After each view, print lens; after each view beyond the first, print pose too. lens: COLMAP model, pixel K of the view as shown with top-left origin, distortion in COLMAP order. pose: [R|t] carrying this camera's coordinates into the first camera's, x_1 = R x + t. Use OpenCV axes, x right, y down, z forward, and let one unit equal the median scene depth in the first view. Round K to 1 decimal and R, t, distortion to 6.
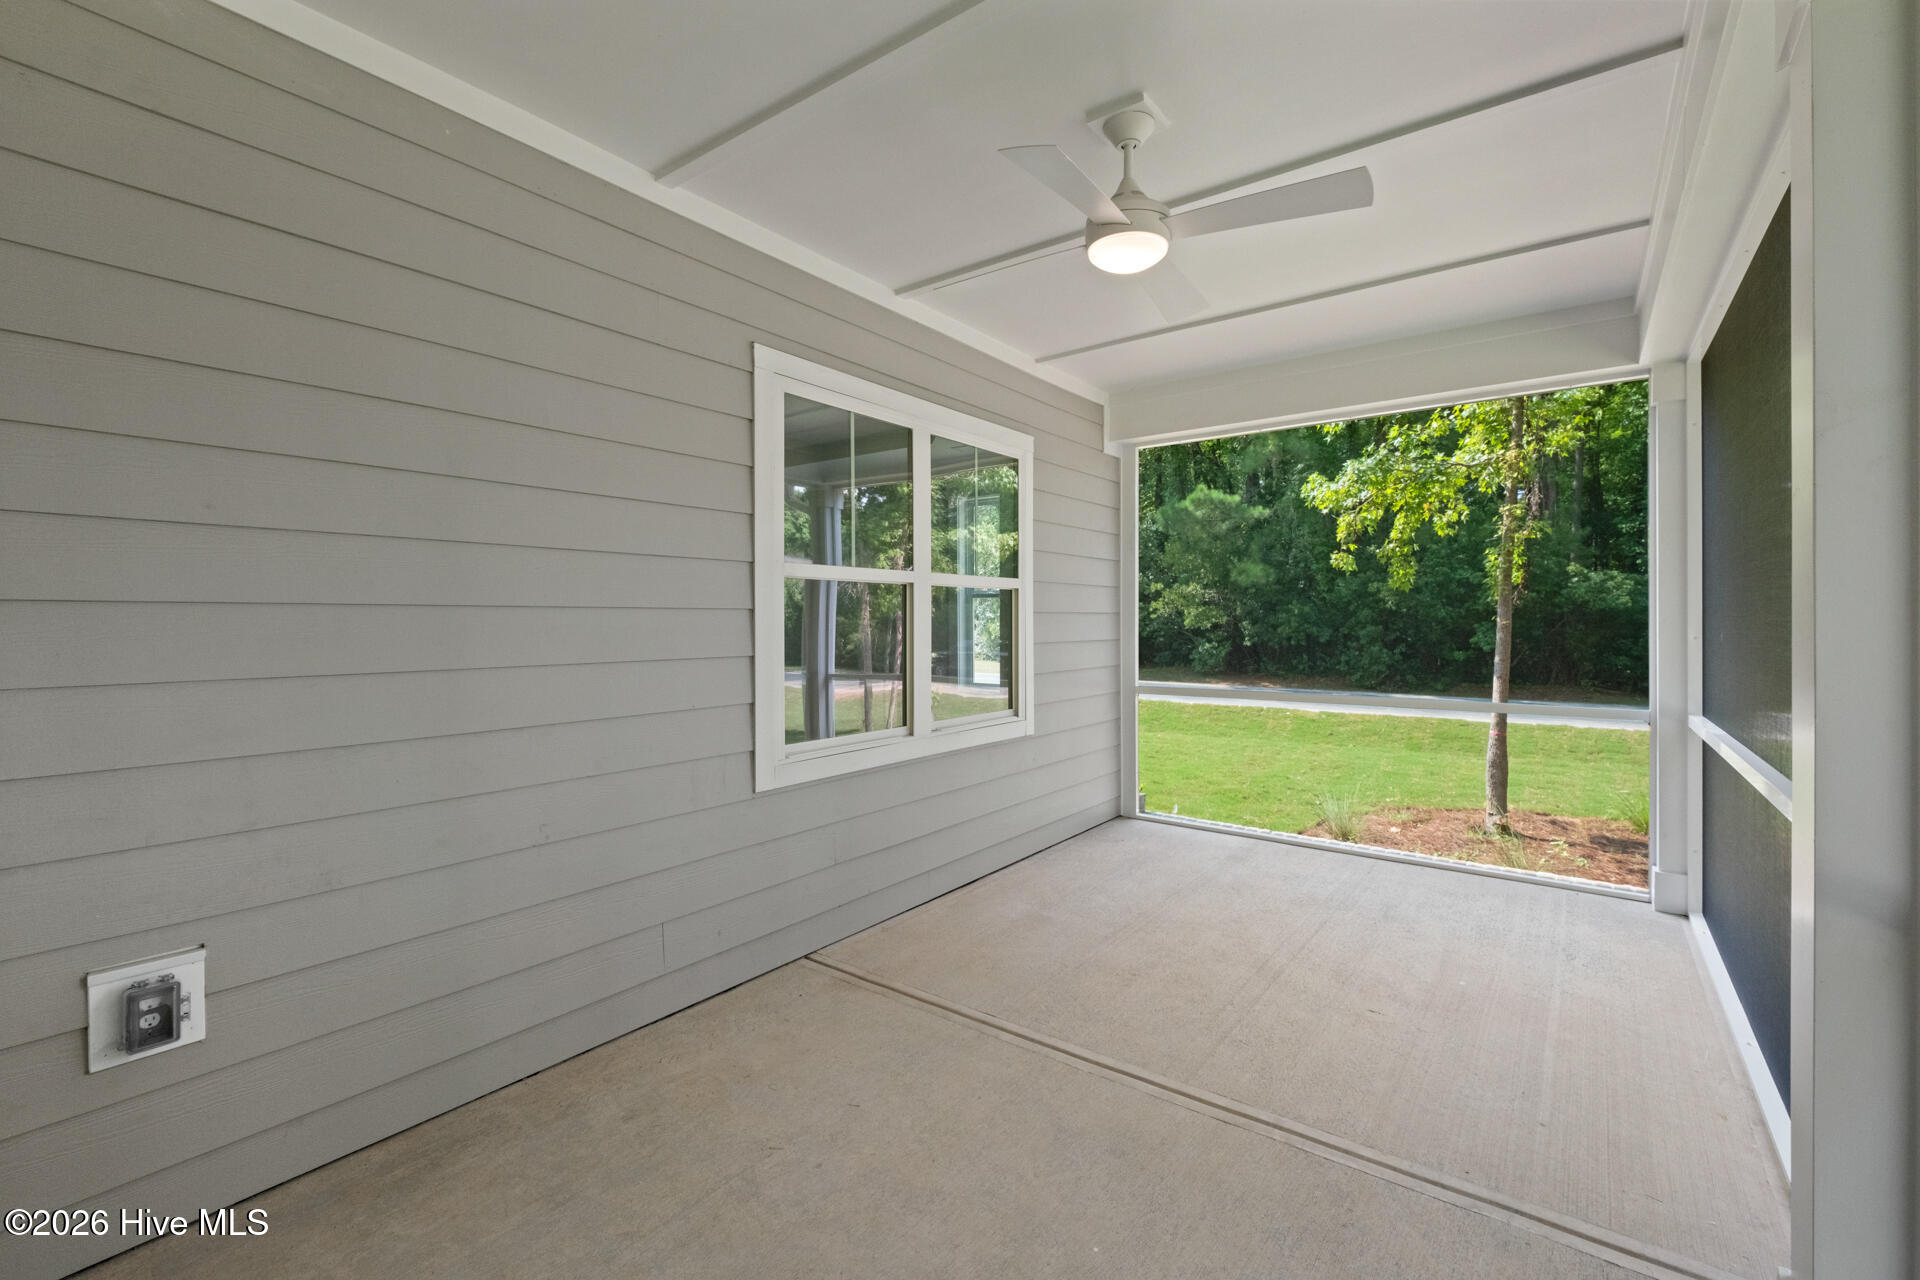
lens RADIAL K [[831.2, 0, 954.4], [0, 831.2, 630.2], [0, 0, 1]] dist [0.000711, 0.000052]
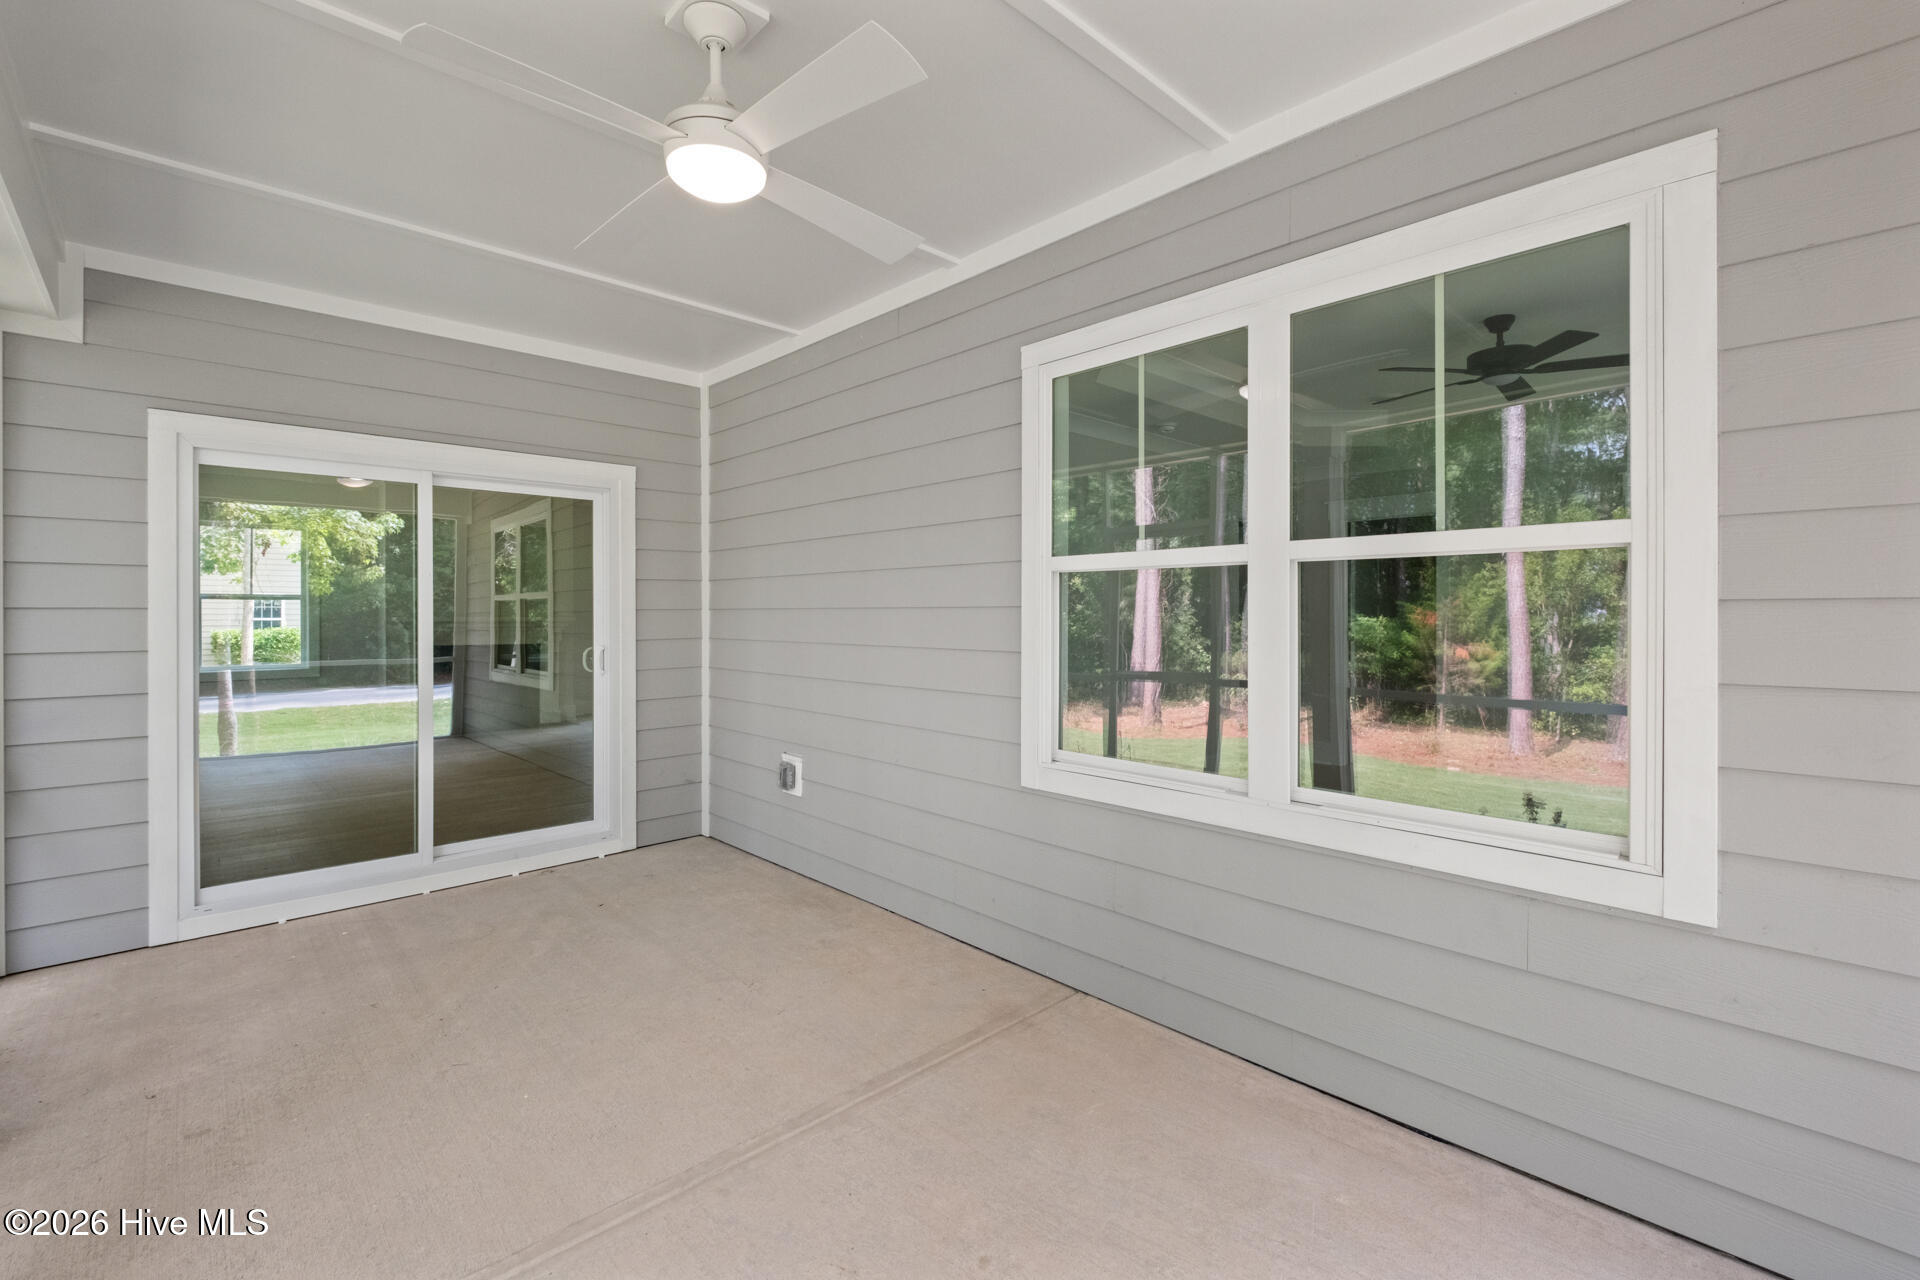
lens RADIAL K [[831.2, 0, 961.5], [0, 831.2, 622.8], [0, 0, 1]] dist [0.000711, 0.000052]
pose [[-0.175638, 0.013628, -0.984360, 0.758577], [-0.011185, 0.999812, 0.015838, -0.021090], [0.984391, 0.013792, -0.175453, 1.075154]]
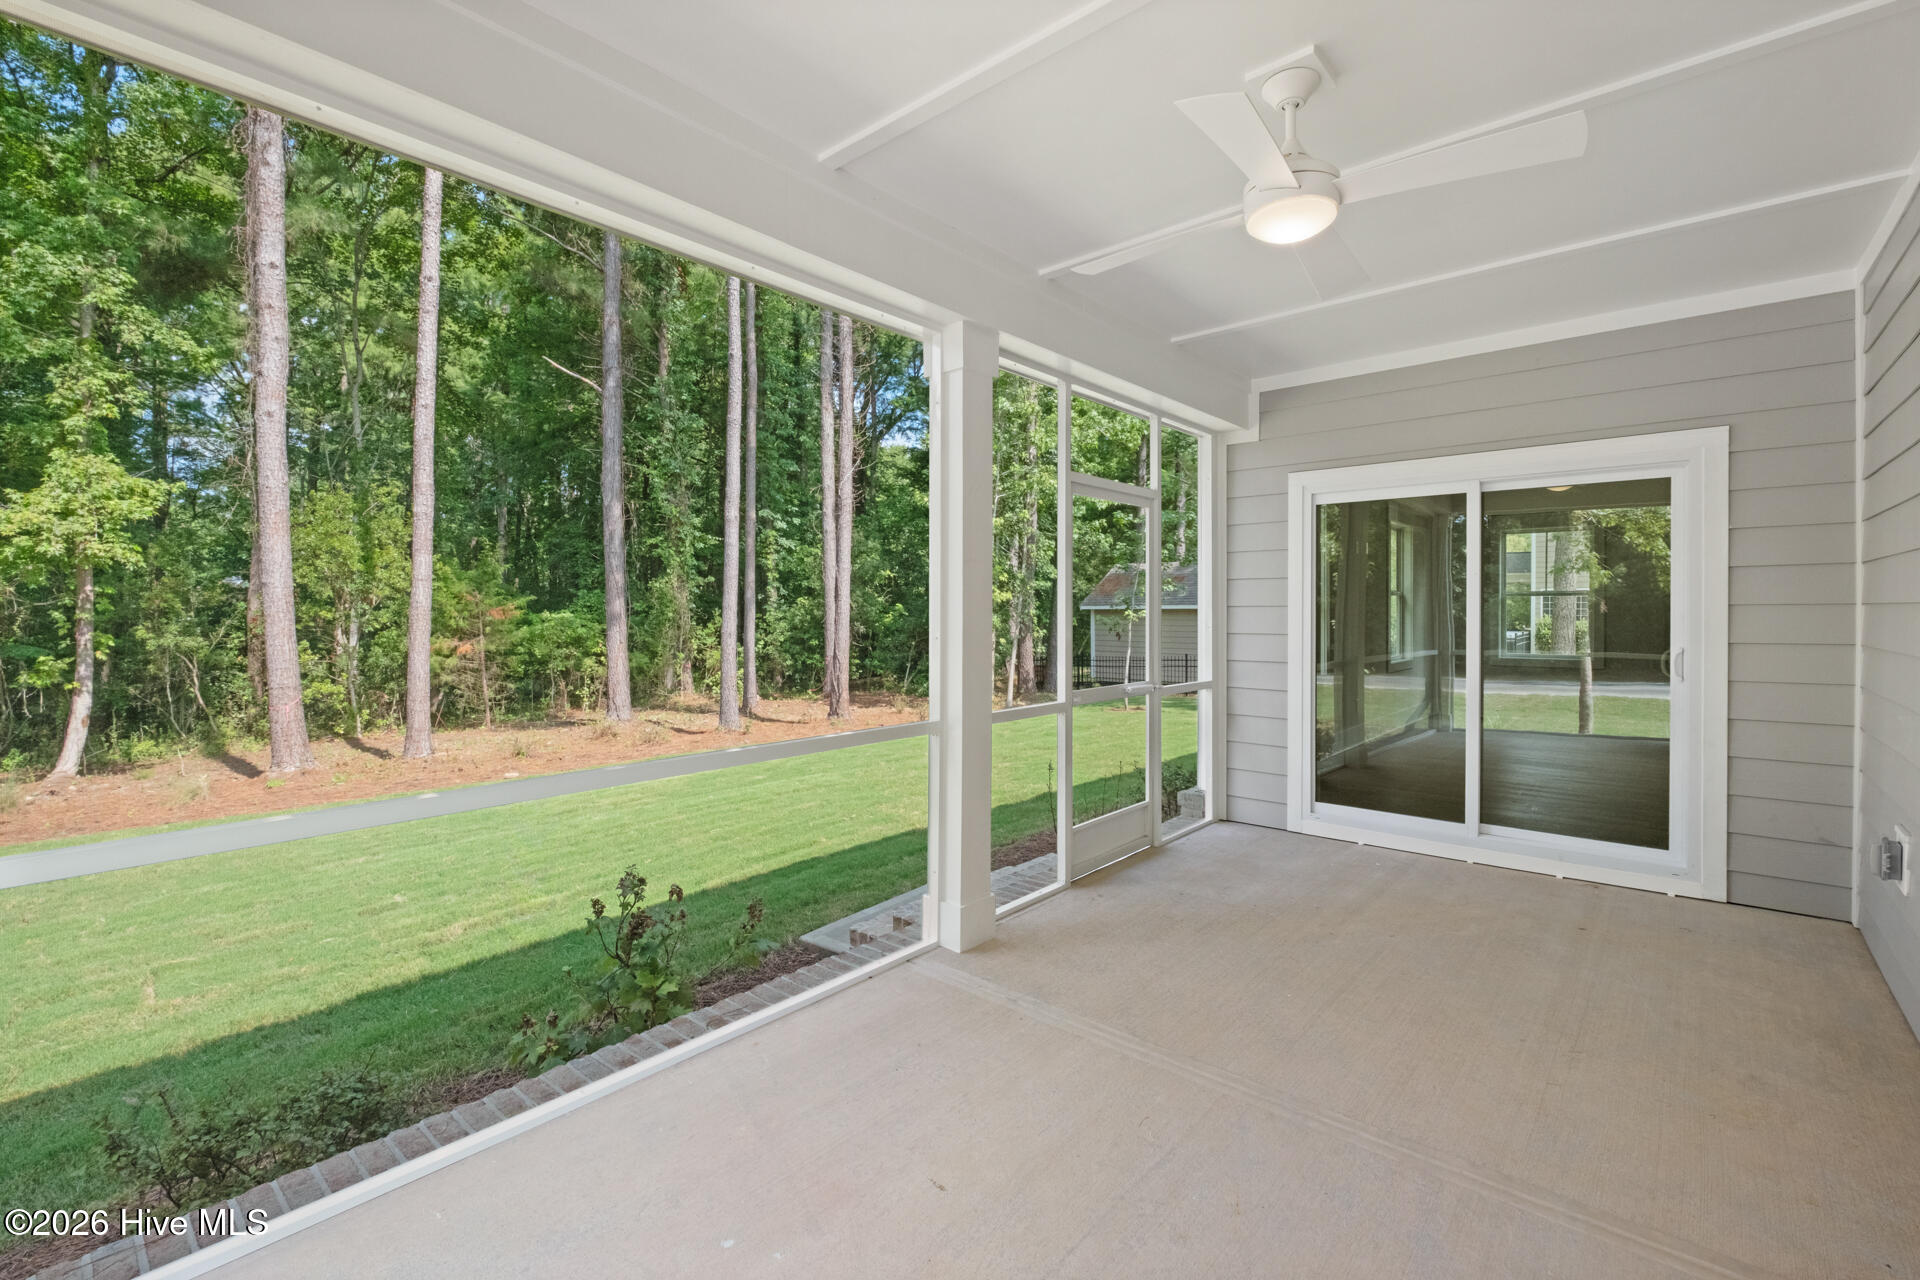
lens RADIAL K [[831.2, 0, 963.5], [0, 831.2, 635.7], [0, 0, 1]] dist [0.000711, 0.000052]
pose [[-0.997256, 0.003153, 0.073959, 0.395635], [0.006623, 0.998886, 0.046718, -0.034235], [-0.073729, 0.047080, -0.996166, 1.512745]]
